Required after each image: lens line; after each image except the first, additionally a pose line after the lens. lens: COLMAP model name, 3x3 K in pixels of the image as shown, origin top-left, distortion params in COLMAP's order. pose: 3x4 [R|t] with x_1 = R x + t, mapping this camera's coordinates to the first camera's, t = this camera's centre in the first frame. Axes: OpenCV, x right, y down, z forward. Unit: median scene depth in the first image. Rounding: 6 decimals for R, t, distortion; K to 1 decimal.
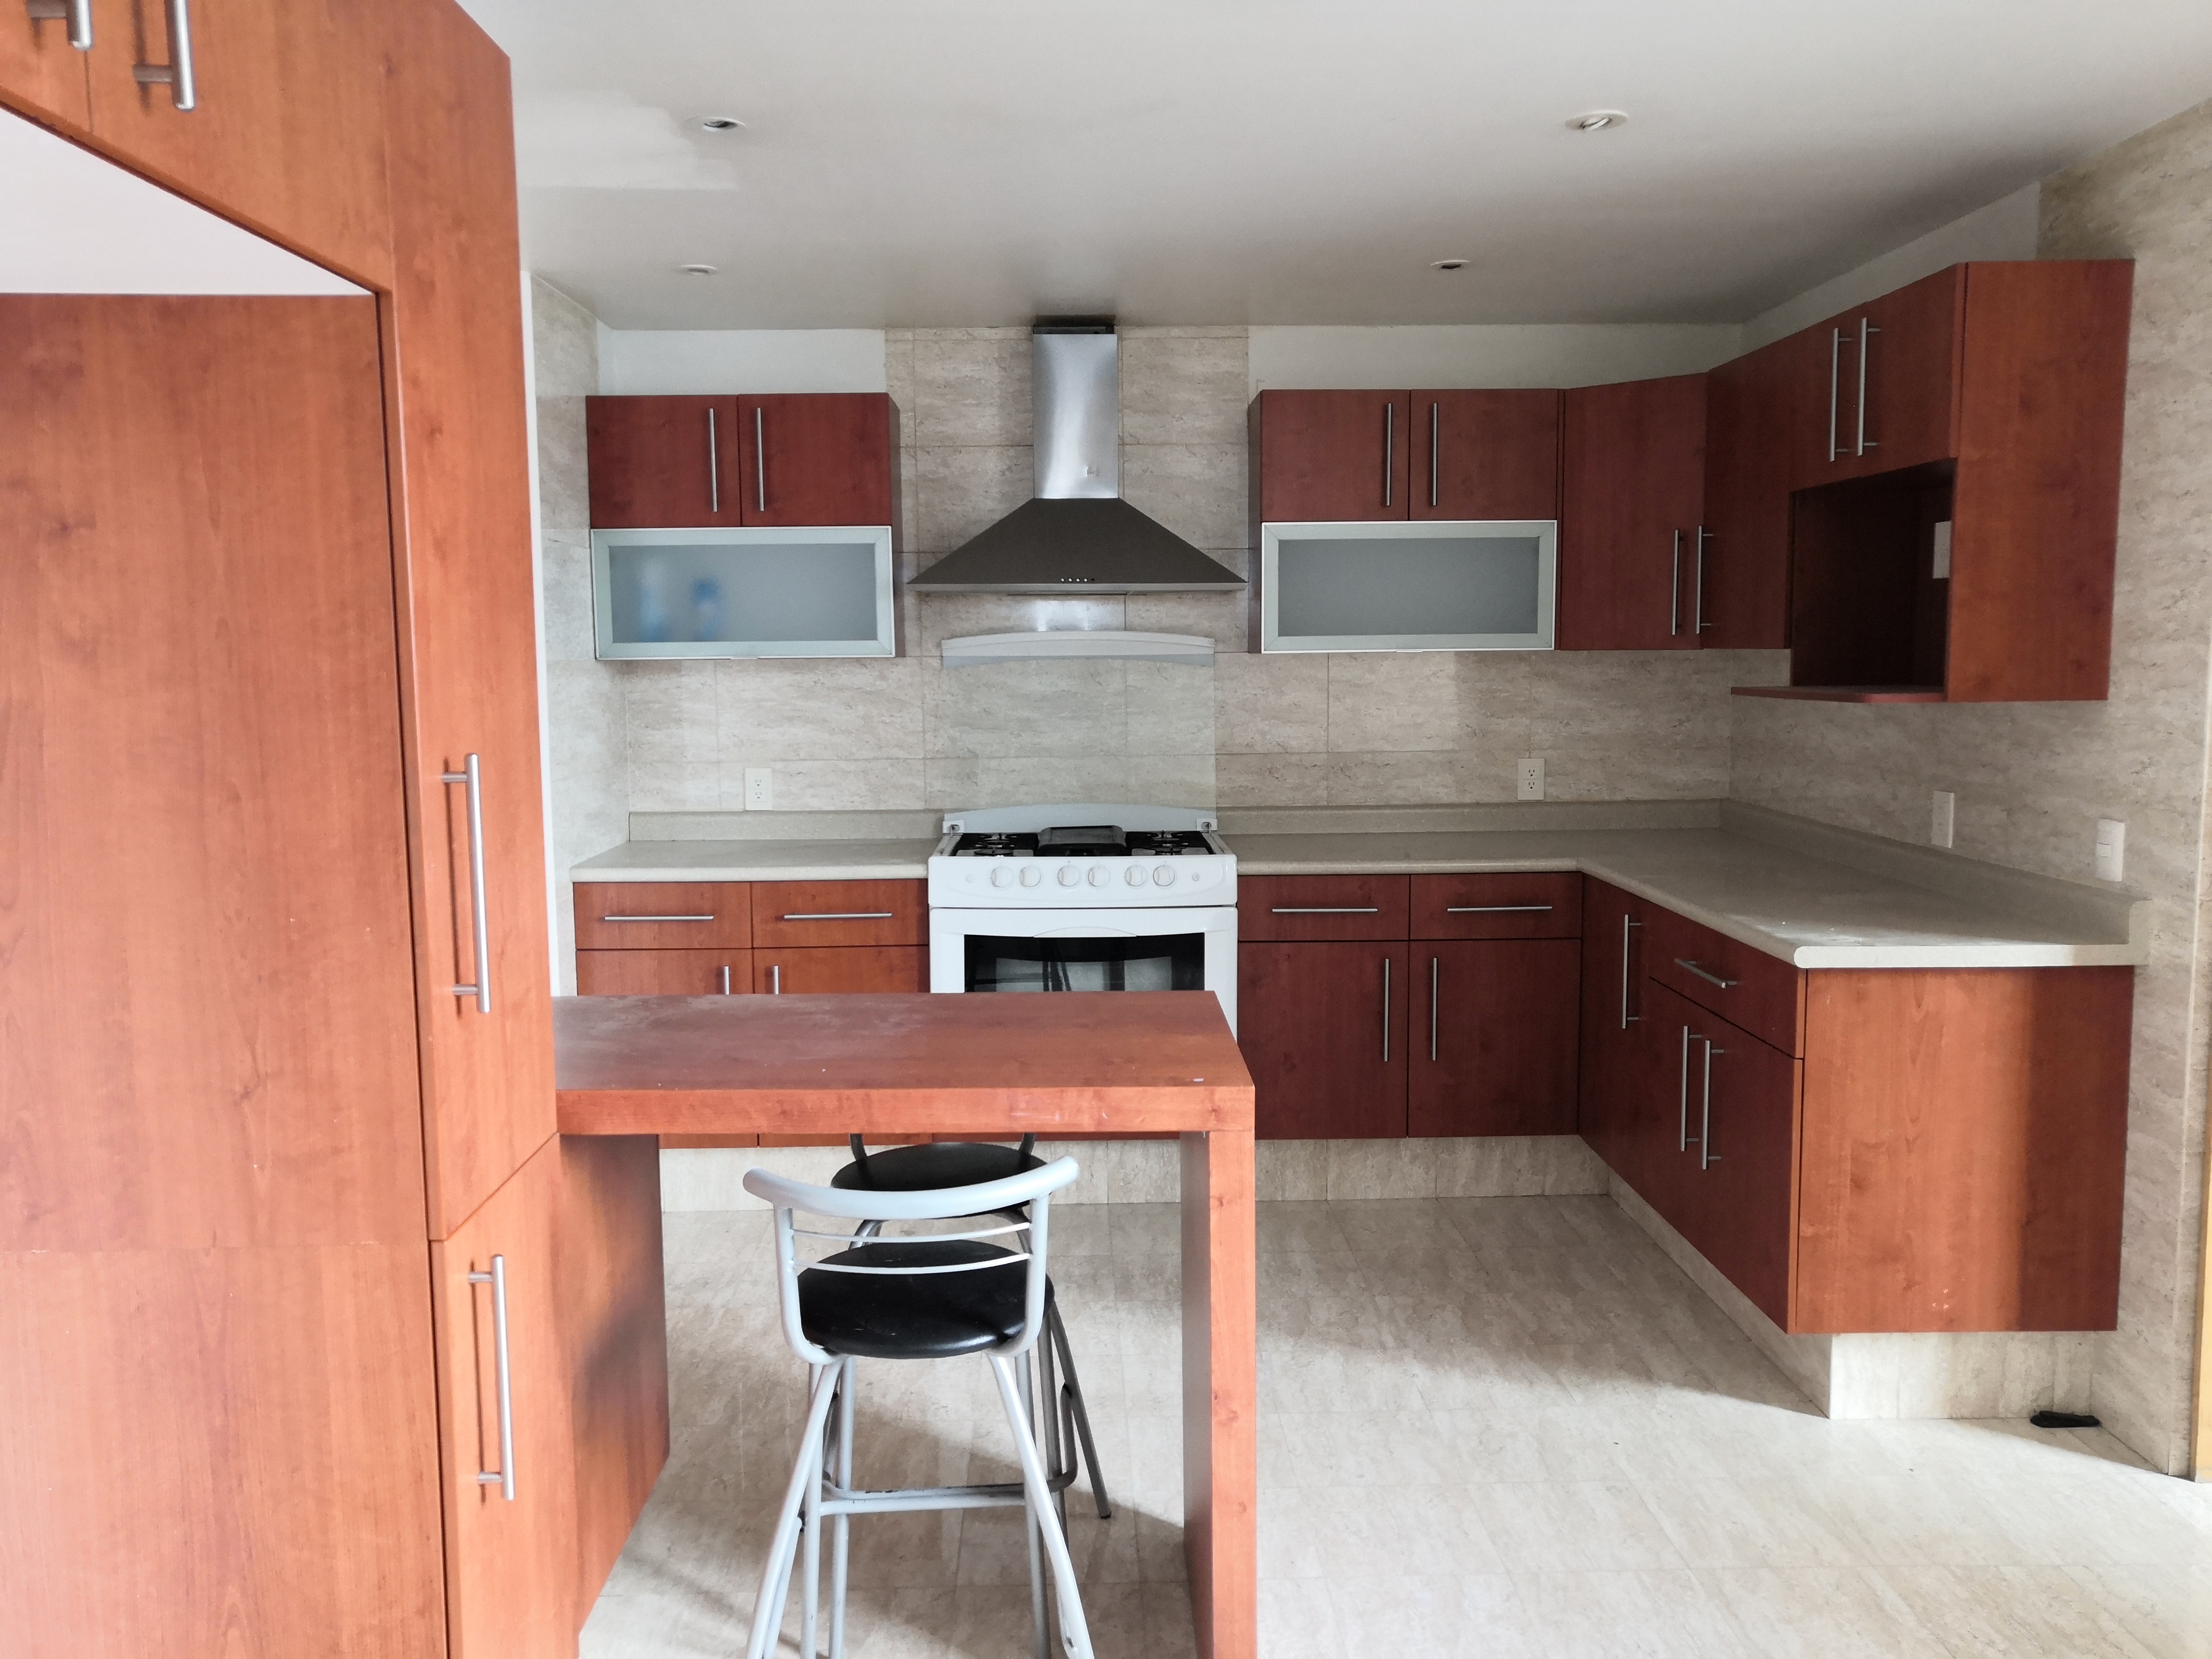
lens RADIAL K [[1705.7, 0, 1105.1], [0, 1705.7, 825.7], [0, 0, 1]] dist [-0.021511, 0.038574]
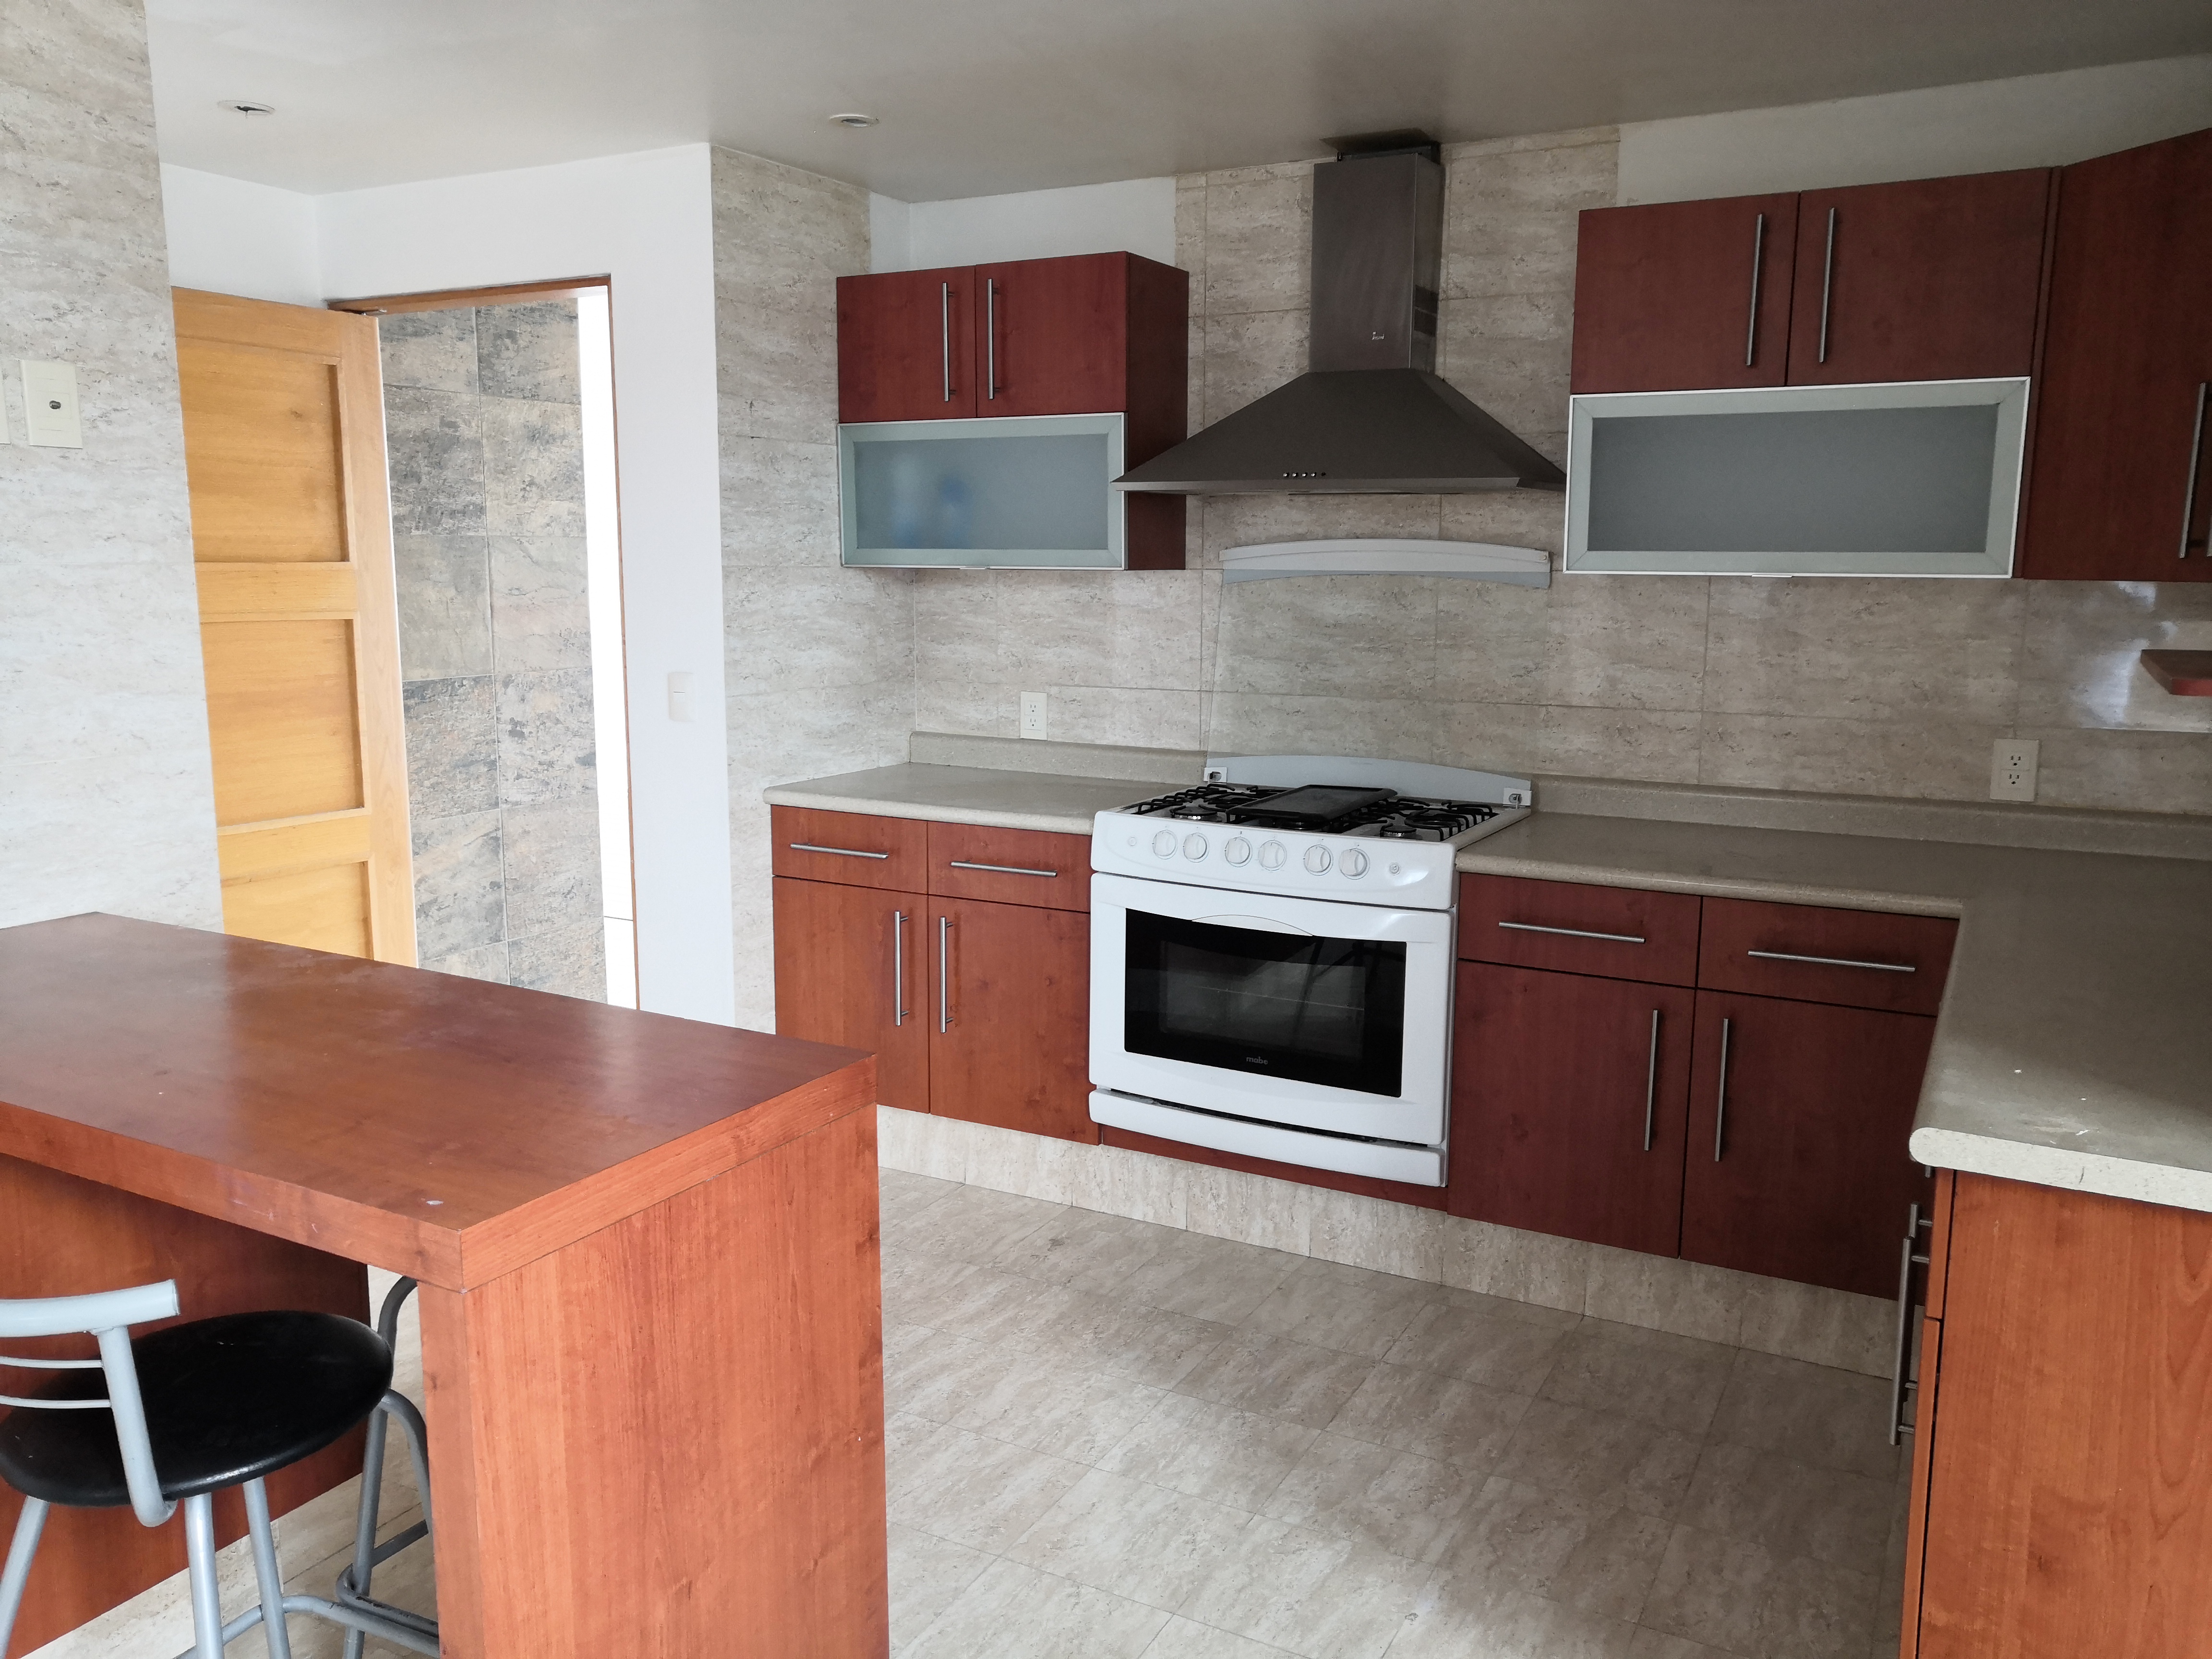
lens RADIAL K [[1705.7, 0, 1101.7], [0, 1705.7, 826.7], [0, 0, 1]] dist [-0.021511, 0.038574]
pose [[0.867516, 0.092457, -0.488740, 0.288334], [-0.064932, 0.995215, 0.073014, -0.032933], [0.493152, -0.031606, 0.869369, 0.254339]]
